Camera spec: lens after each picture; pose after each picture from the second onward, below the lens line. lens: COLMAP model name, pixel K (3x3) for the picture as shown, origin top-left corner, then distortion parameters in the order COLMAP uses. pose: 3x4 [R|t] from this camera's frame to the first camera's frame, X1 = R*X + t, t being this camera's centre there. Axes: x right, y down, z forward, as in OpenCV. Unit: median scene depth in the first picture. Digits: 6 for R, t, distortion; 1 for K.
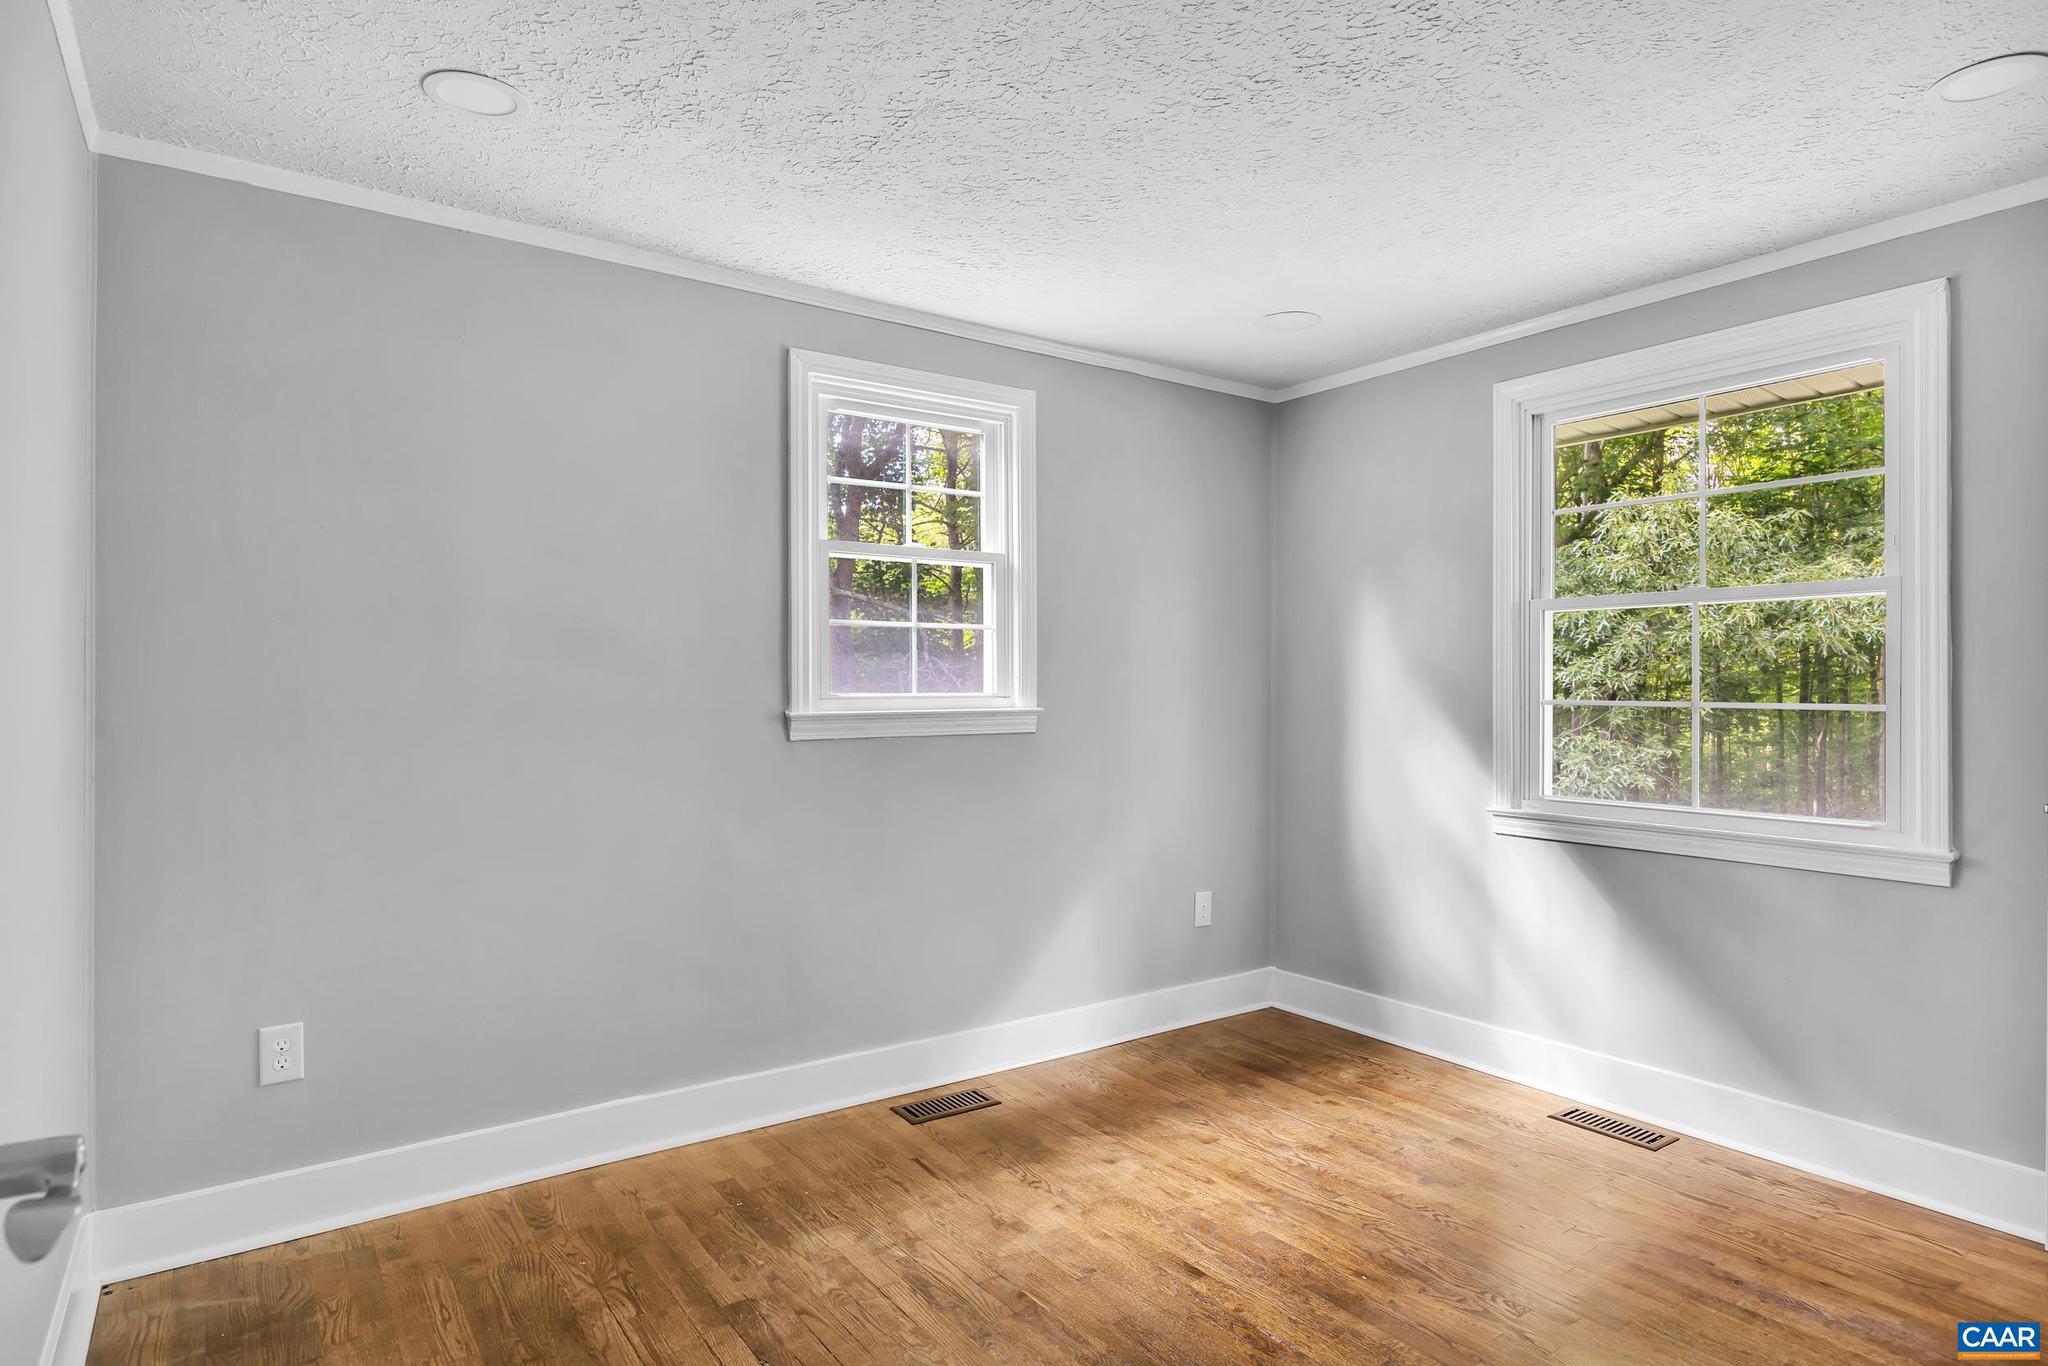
lens RADIAL K [[1131.7, 0, 1019.7], [0, 1131.7, 695.6], [0, 0, 1]] dist [-0.004180, -0.001206]
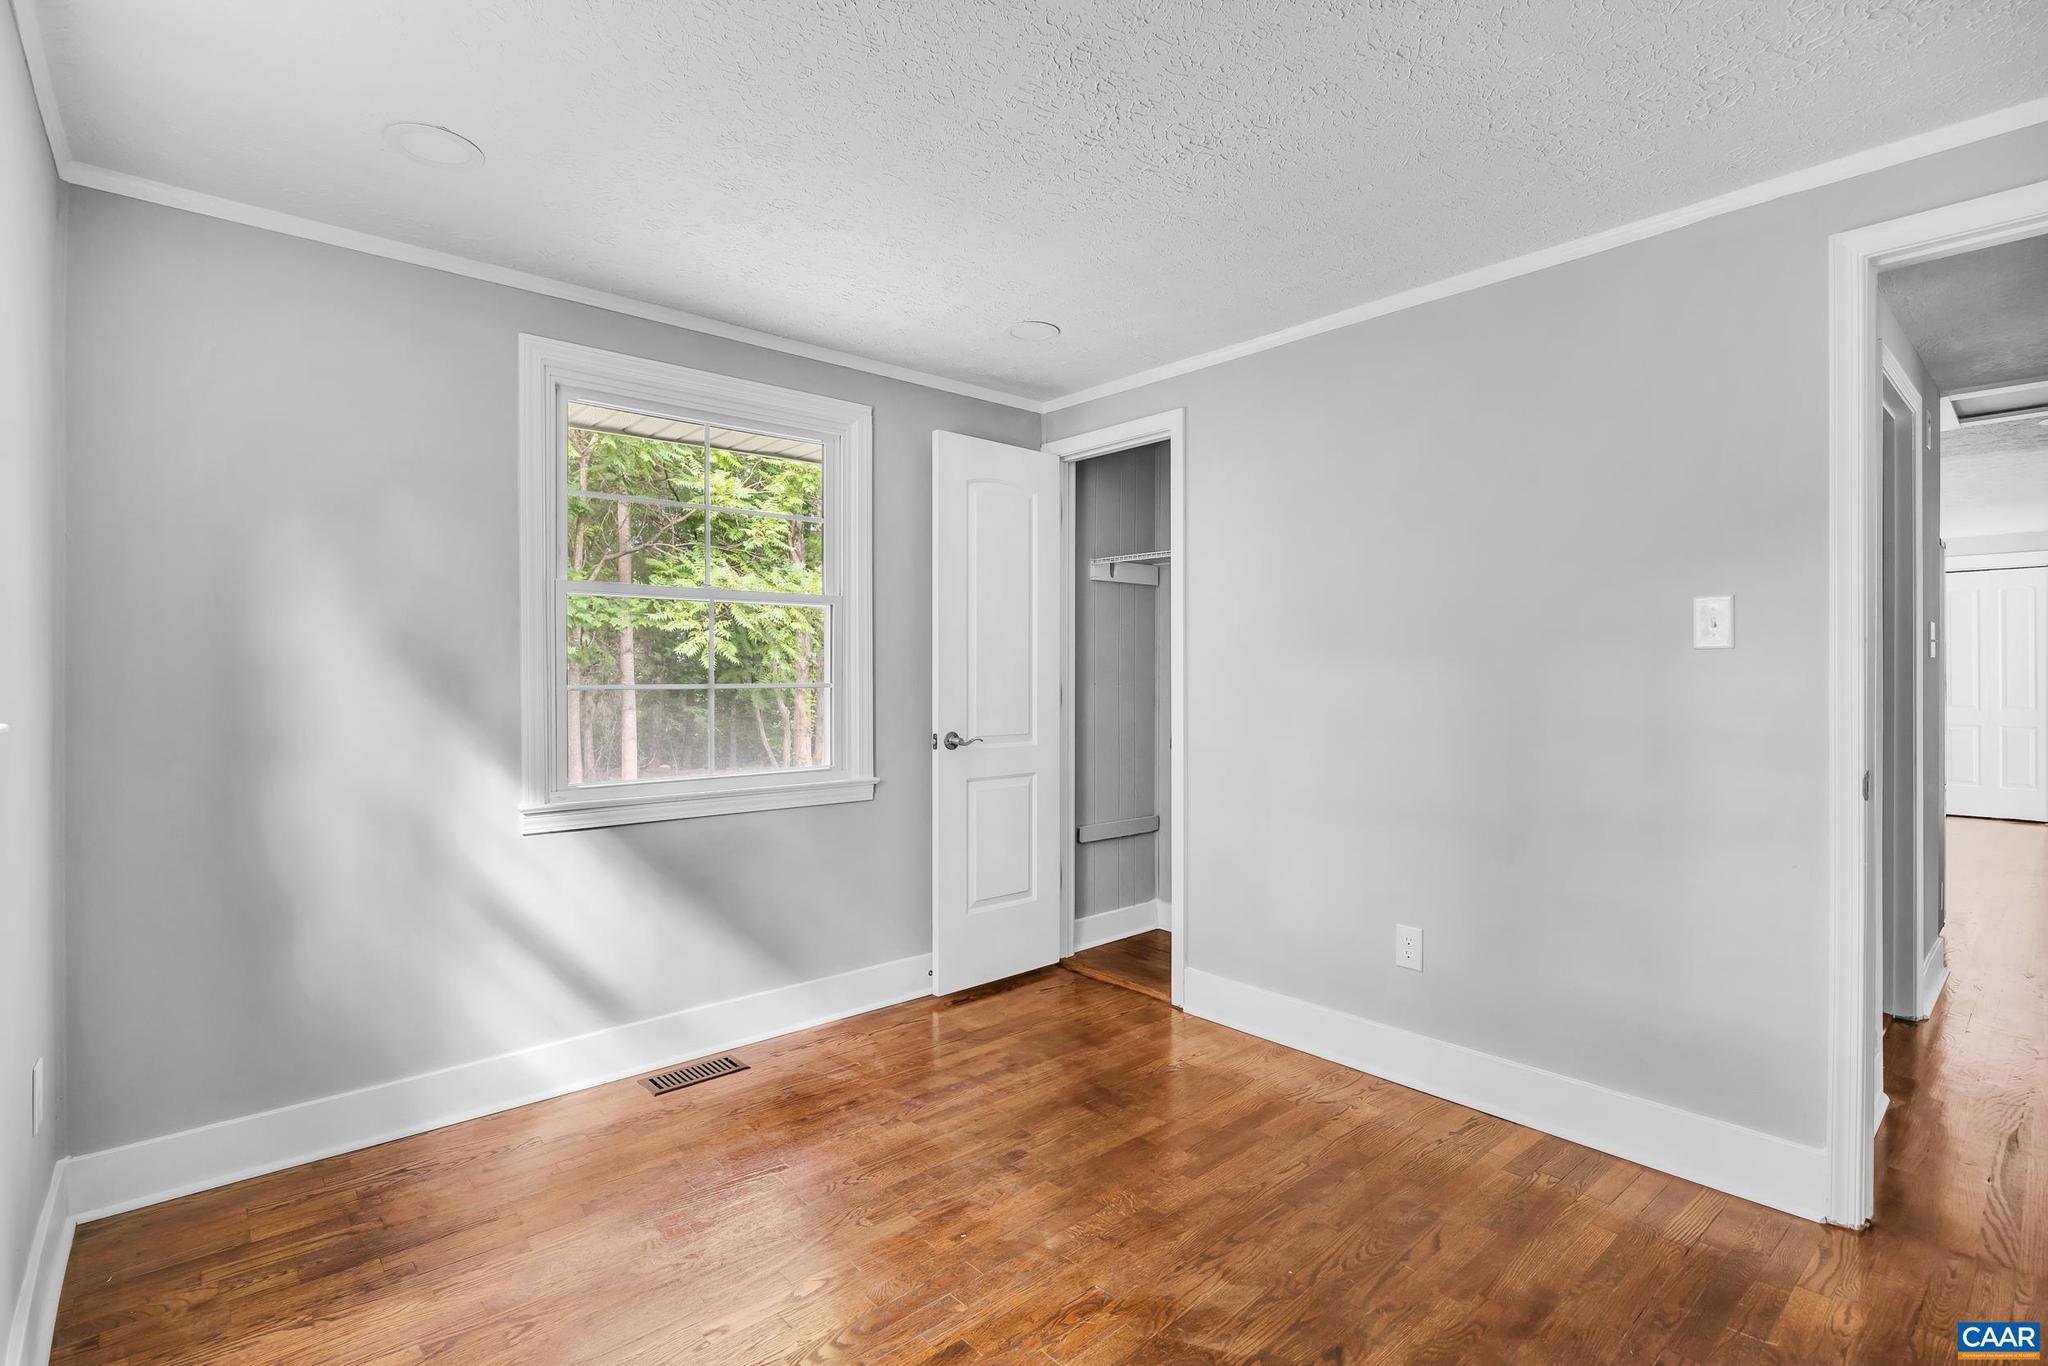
lens RADIAL K [[960.9, 0, 1061.7], [0, 960.9, 652.7], [0, 0, 1]] dist [-0.000442, -0.000693]
pose [[-0.117536, 0.012134, 0.992995, -0.441997], [0.007671, 0.999907, -0.011311, -0.014073], [-0.993039, 0.006287, -0.117618, 0.739634]]
